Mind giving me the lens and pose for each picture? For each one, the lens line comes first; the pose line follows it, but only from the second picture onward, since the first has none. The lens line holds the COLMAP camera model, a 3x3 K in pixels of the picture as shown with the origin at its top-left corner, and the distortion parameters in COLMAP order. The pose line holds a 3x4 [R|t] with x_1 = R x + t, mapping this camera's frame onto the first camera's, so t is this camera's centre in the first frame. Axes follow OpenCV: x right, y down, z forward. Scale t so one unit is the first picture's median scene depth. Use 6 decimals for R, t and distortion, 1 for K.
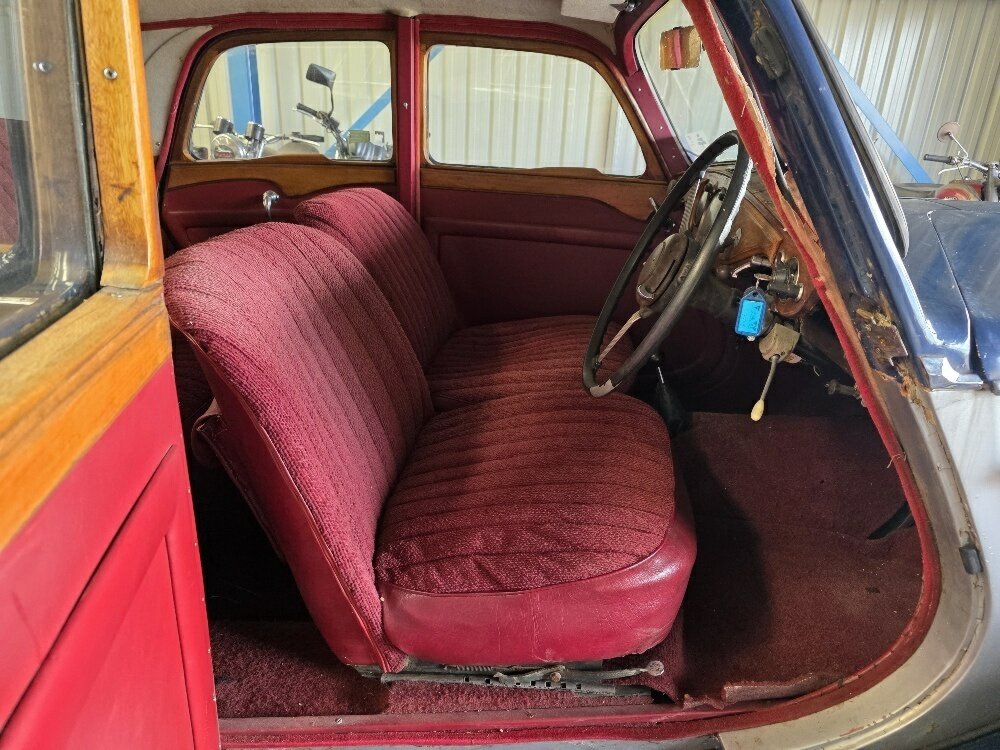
lens RADIAL K [[686.0, 0, 500.0], [0, 686.0, 375.0], [0, 0, 1]] dist [0.045125, -0.045437]
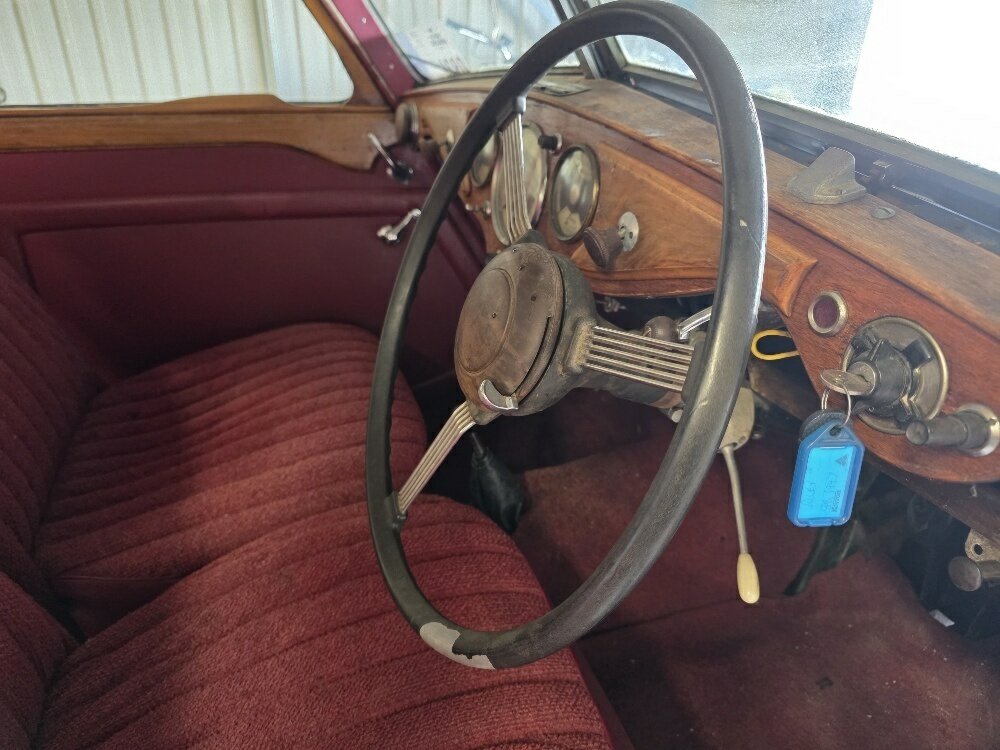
lens RADIAL K [[686.0, 0, 500.0], [0, 686.0, 375.0], [0, 0, 1]] dist [0.045125, -0.045437]
pose [[0.896131, -0.233863, 0.377170, 0.028228], [0.188409, 0.969976, 0.153783, -0.111800], [-0.401810, -0.066748, 0.913287, 0.332703]]
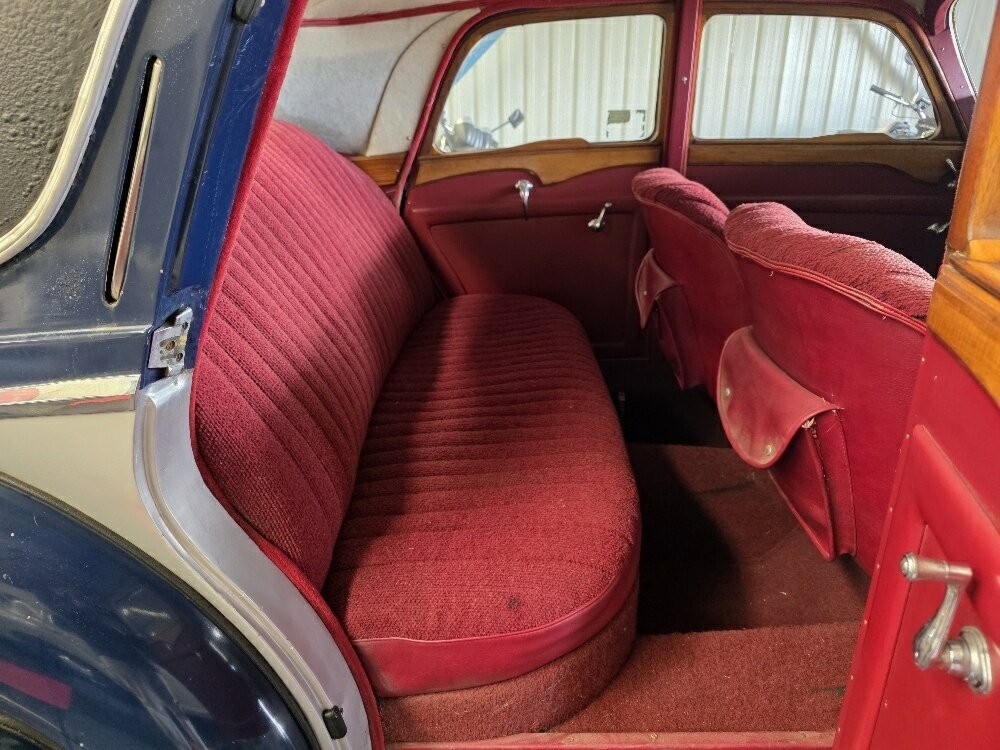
lens RADIAL K [[686.0, 0, 500.0], [0, 686.0, 375.0], [0, 0, 1]] dist [0.045125, -0.045437]
pose [[0.995039, -0.082688, 0.055311, -0.479704], [0.080818, 0.996106, 0.035232, -0.035914], [-0.058009, -0.030587, 0.997847, 0.040851]]
